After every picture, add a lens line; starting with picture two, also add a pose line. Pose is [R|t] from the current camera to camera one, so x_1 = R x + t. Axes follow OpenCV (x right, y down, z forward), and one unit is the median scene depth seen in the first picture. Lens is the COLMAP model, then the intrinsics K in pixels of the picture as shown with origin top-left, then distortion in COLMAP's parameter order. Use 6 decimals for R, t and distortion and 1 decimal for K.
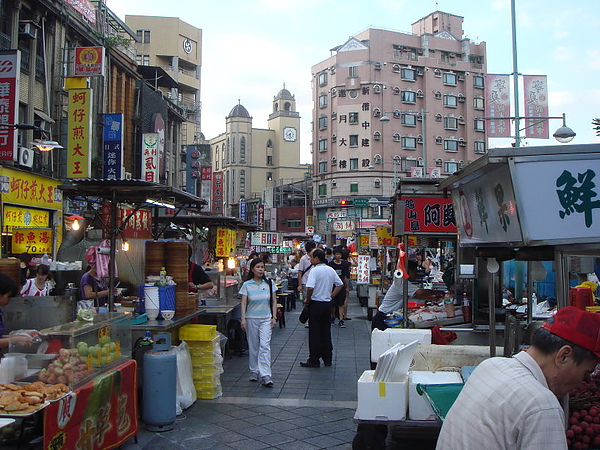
lens RADIAL K [[661.3, 0, 300.1], [0, 661.3, 224.3], [0, 0, 1]] dist [-0.129059, 0.000000]
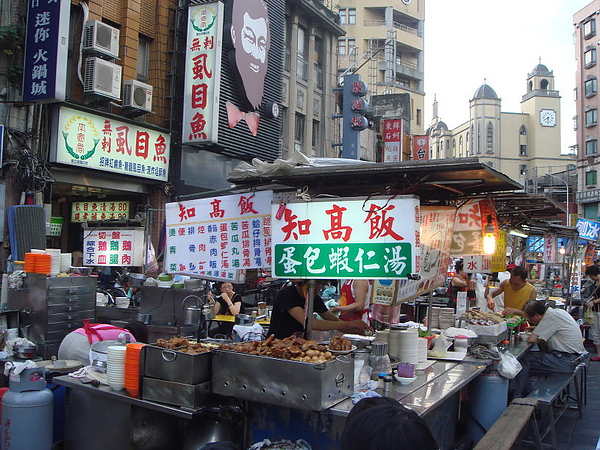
lens RADIAL K [[661.3, 0, 299.3], [0, 661.3, 226.3], [0, 0, 1]] dist [-0.129059, 0.000000]
pose [[0.925763, 0.006085, -0.378056, 0.003609], [-0.008610, 0.999950, -0.004991, 0.006576], [0.378007, 0.007876, 0.925769, 0.177216]]
